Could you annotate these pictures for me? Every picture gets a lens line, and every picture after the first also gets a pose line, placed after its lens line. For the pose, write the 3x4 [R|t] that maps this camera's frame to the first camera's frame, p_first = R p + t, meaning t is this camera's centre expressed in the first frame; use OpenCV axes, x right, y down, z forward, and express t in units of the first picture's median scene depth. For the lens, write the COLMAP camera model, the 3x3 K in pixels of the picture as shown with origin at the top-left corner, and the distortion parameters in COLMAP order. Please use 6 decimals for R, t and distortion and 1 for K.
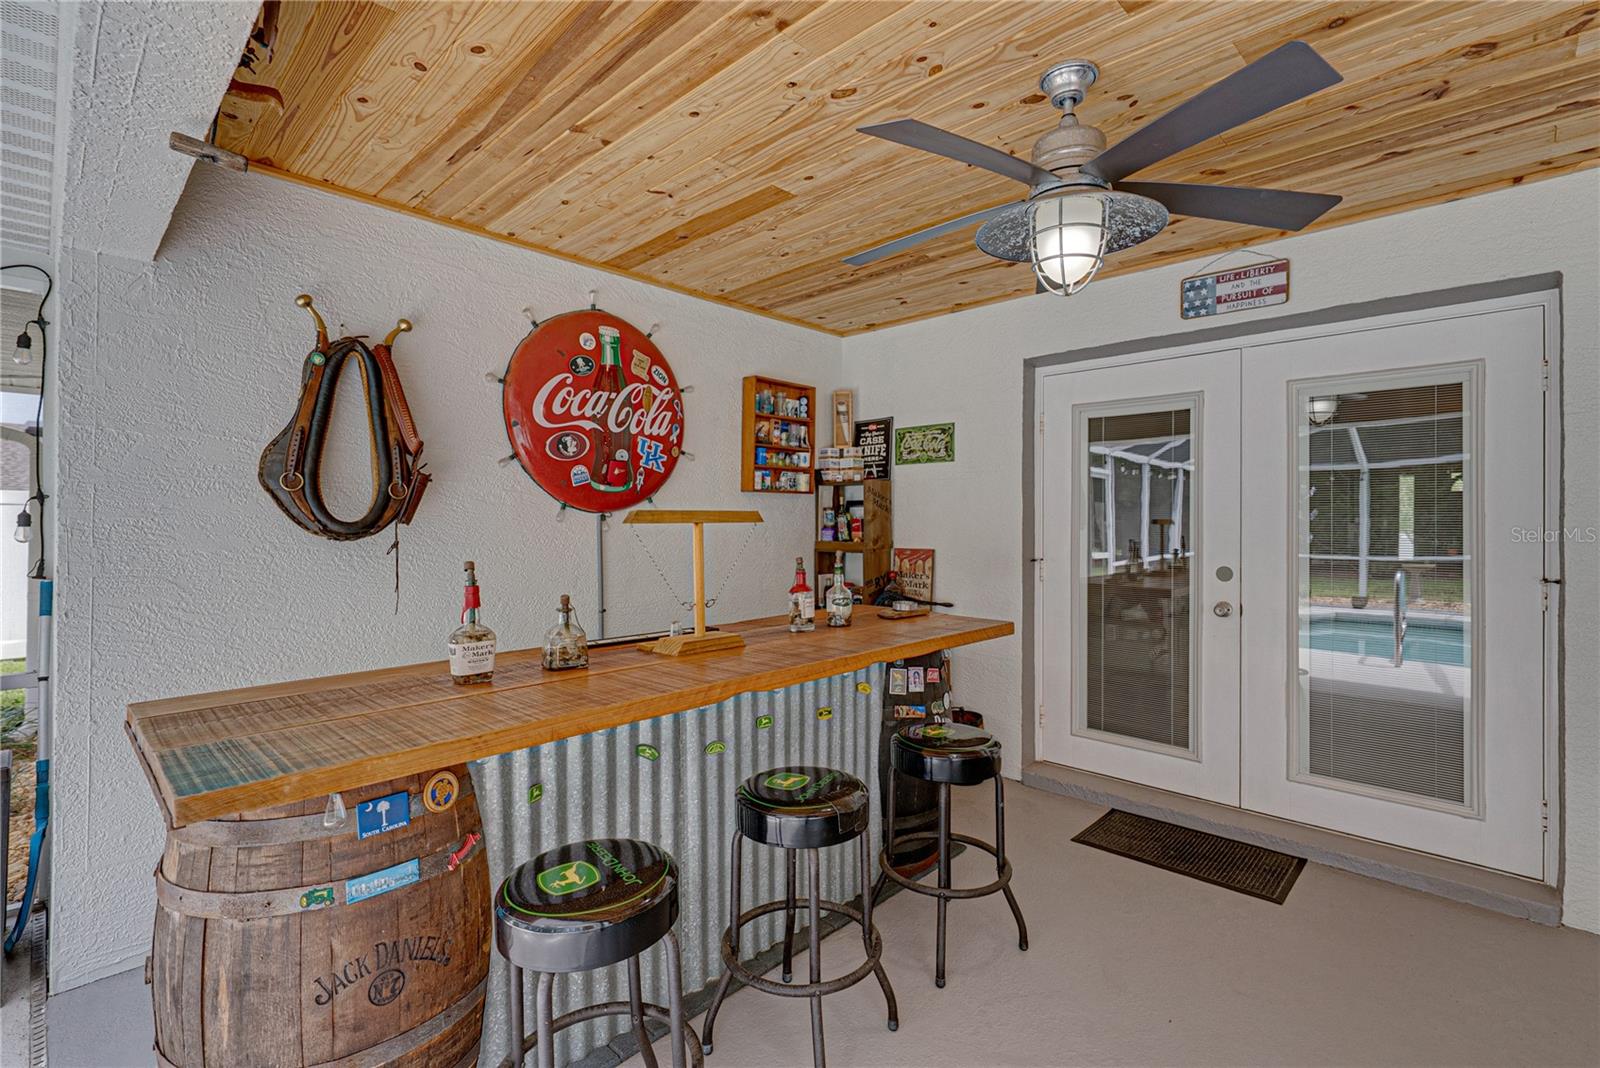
lens RADIAL K [[734.0, 0, 802.1], [0, 734.0, 522.0], [0, 0, 1]] dist [-0.002968, -0.000975]
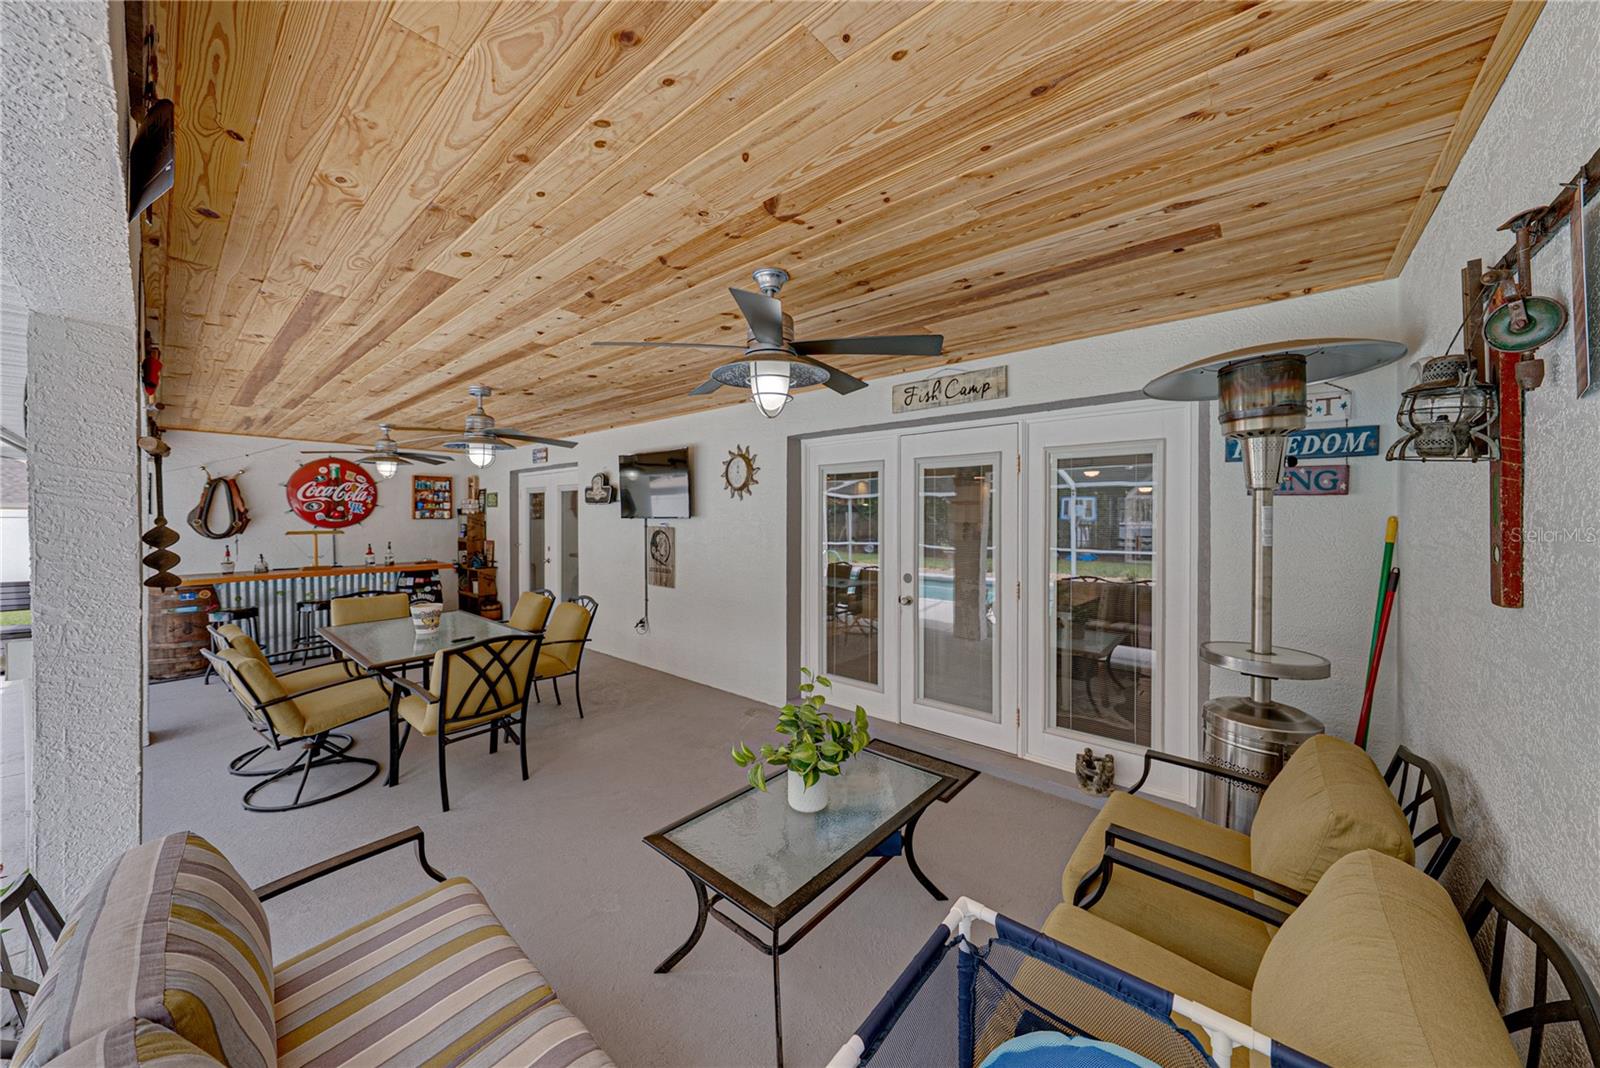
lens RADIAL K [[548.2, 0, 802.6], [0, 548.2, 520.6], [0, 0, 1]] dist [-0.001665, 0.000151]
pose [[0.997979, -0.001920, 0.063514, 1.440739], [0.001530, 0.999980, 0.006181, -0.054901], [-0.063525, -0.006072, 0.997962, -1.270065]]
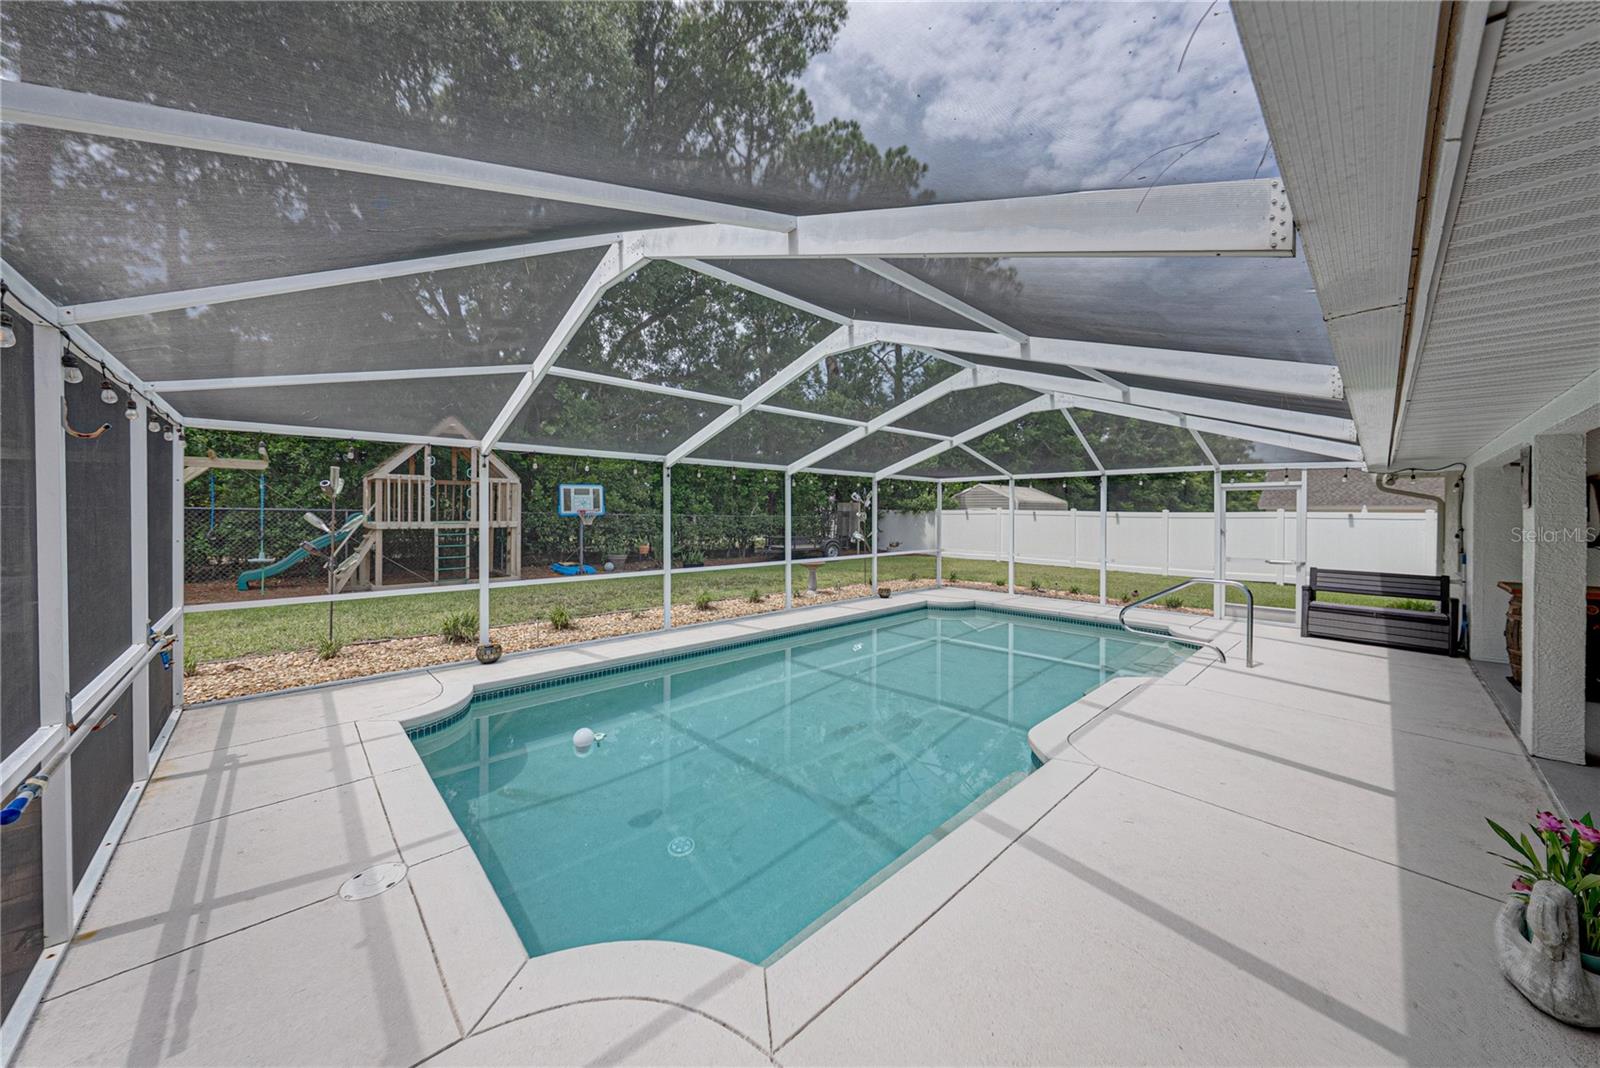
lens RADIAL K [[542.9, 0, 796.2], [0, 542.9, 516.2], [0, 0, 1]] dist [-0.004162, 0.000476]
pose [[-0.054203, 0.000055, -0.998530, 1.286961], [-0.002408, 0.999997, 0.000186, -0.067475], [0.998527, 0.002415, -0.054202, -1.535044]]
